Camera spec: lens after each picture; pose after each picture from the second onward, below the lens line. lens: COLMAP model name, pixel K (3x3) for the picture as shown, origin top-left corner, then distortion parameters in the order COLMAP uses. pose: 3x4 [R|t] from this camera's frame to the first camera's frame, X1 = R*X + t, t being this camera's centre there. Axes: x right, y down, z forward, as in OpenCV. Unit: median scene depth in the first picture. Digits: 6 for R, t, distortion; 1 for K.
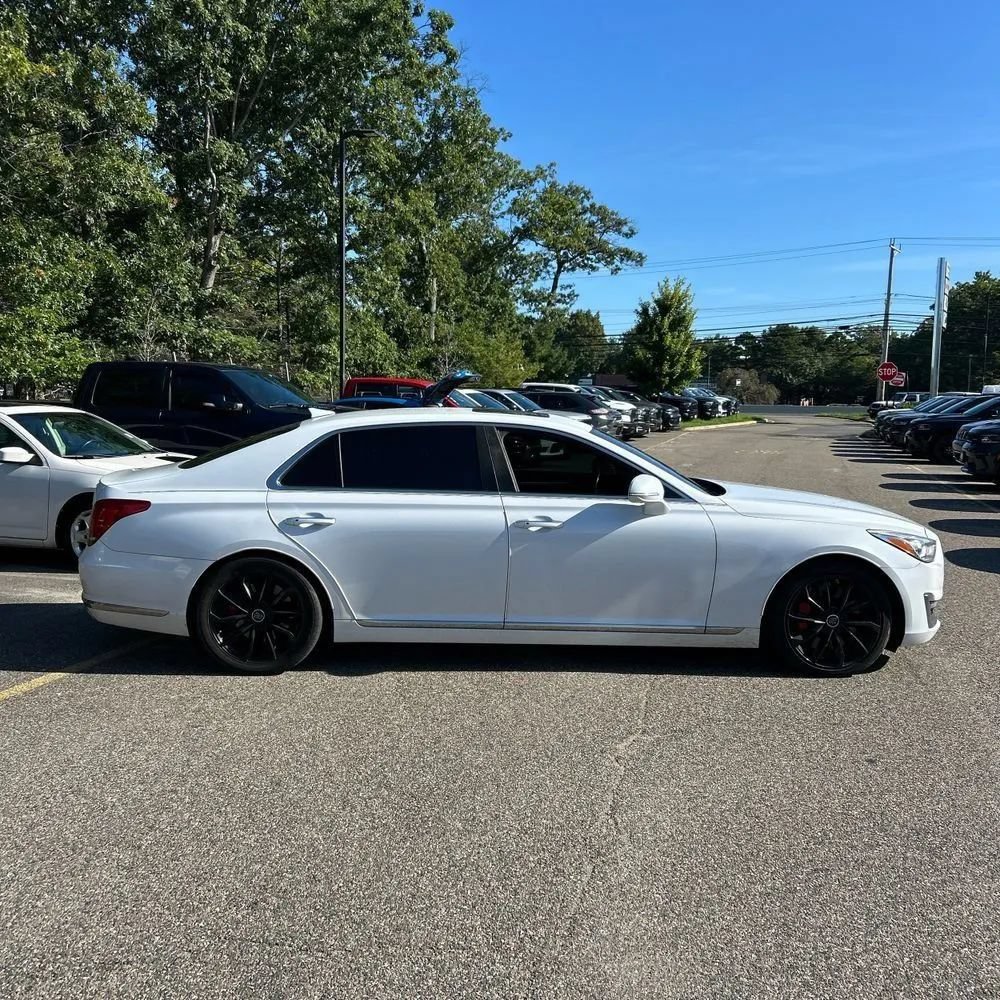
lens RADIAL K [[1004.6, 0, 504.4], [0, 1004.6, 473.2], [0, 0, 1]] dist [0.112646, -0.204527]
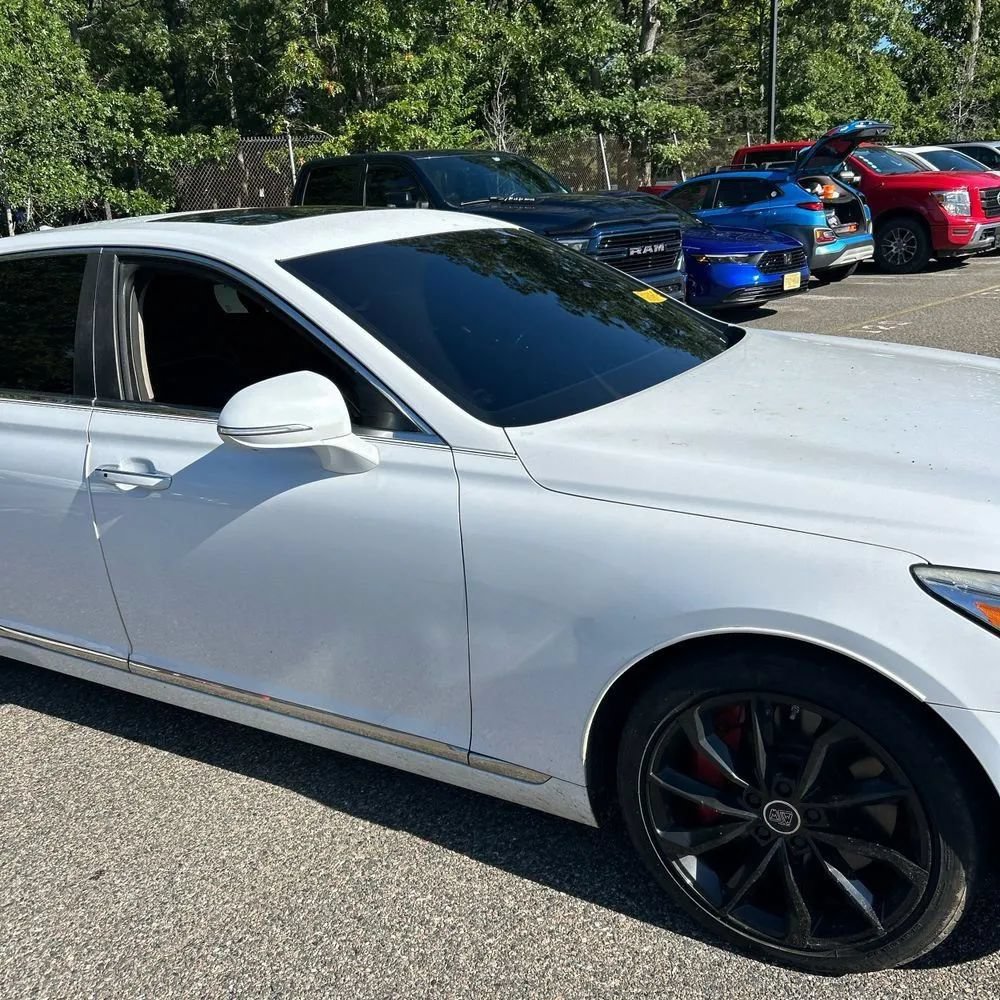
lens RADIAL K [[1020.9, 0, 469.2], [0, 1020.9, 504.1], [0, 0, 1]] dist [0.010488, 0.004859]
pose [[0.848831, 0.089348, -0.521059, 0.046703], [0.034268, 0.974243, 0.222882, -0.004032], [0.527552, -0.207045, 0.823906, 0.080254]]
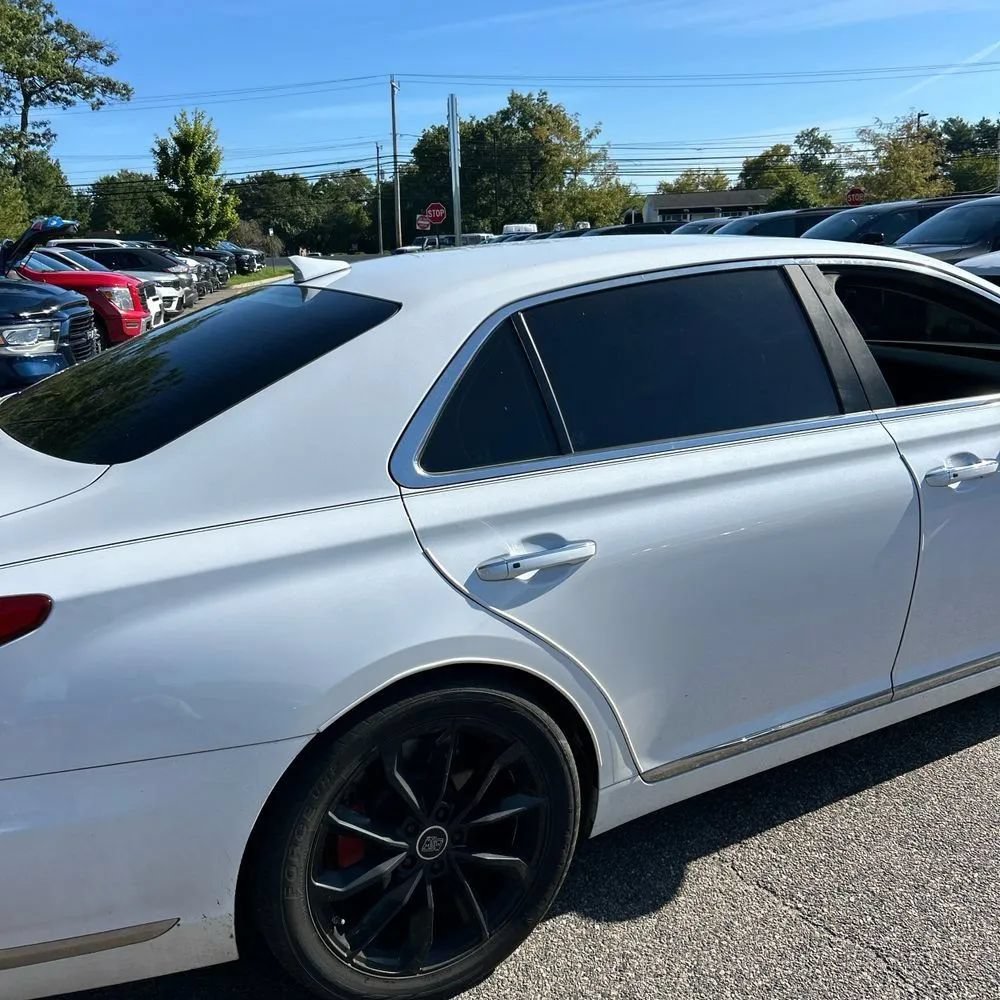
lens RADIAL K [[1021.5, 0, 502.1], [0, 1021.5, 474.1], [0, 0, 1]] dist [0.033420, -0.027901]
pose [[0.881245, -0.154411, 0.446726, -0.041808], [0.091004, 0.982879, 0.160211, -0.004919], [-0.463816, -0.100531, 0.880209, 0.078946]]
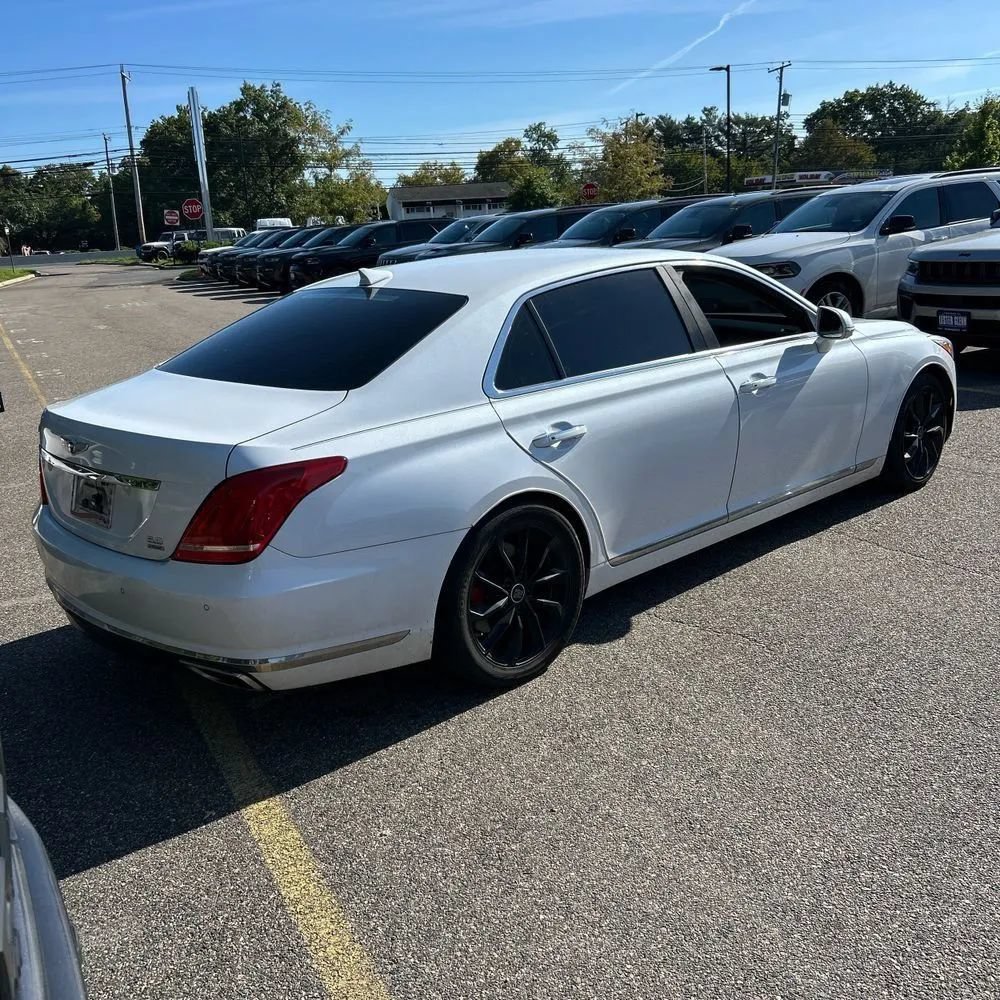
lens RADIAL K [[1004.6, 0, 504.4], [0, 1004.6, 473.2], [0, 0, 1]] dist [0.112646, -0.204527]
pose [[0.737989, -0.219604, 0.638080, -0.074013], [0.121426, 0.973347, 0.194553, -0.006960], [-0.663799, -0.066098, 0.744985, 0.061472]]
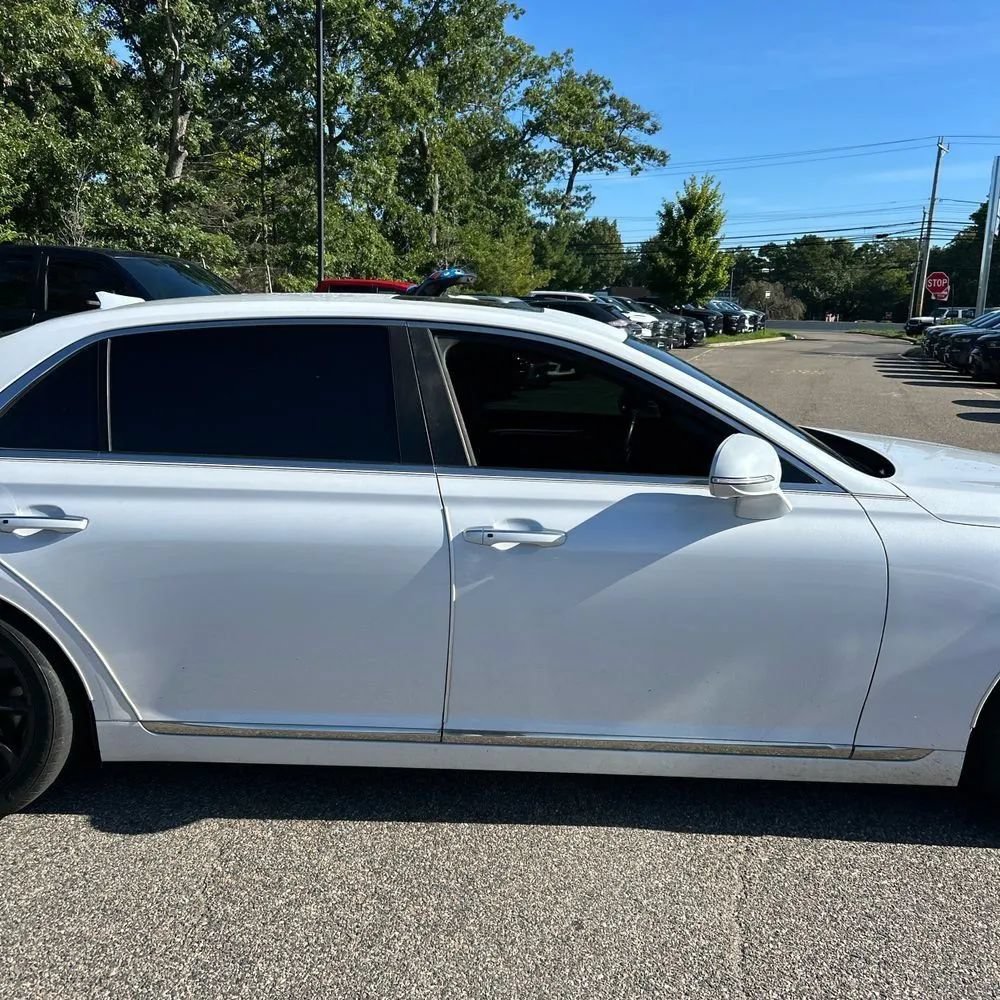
lens RADIAL K [[1023.0, 0, 489.8], [0, 1023.0, 488.1], [0, 0, 1]] dist [0.050234, -0.039931]
pose [[0.999642, 0.013476, -0.023094, 0.003853], [-0.011199, 0.995314, 0.096047, -0.002113], [0.024280, -0.095754, 0.995109, 0.059874]]
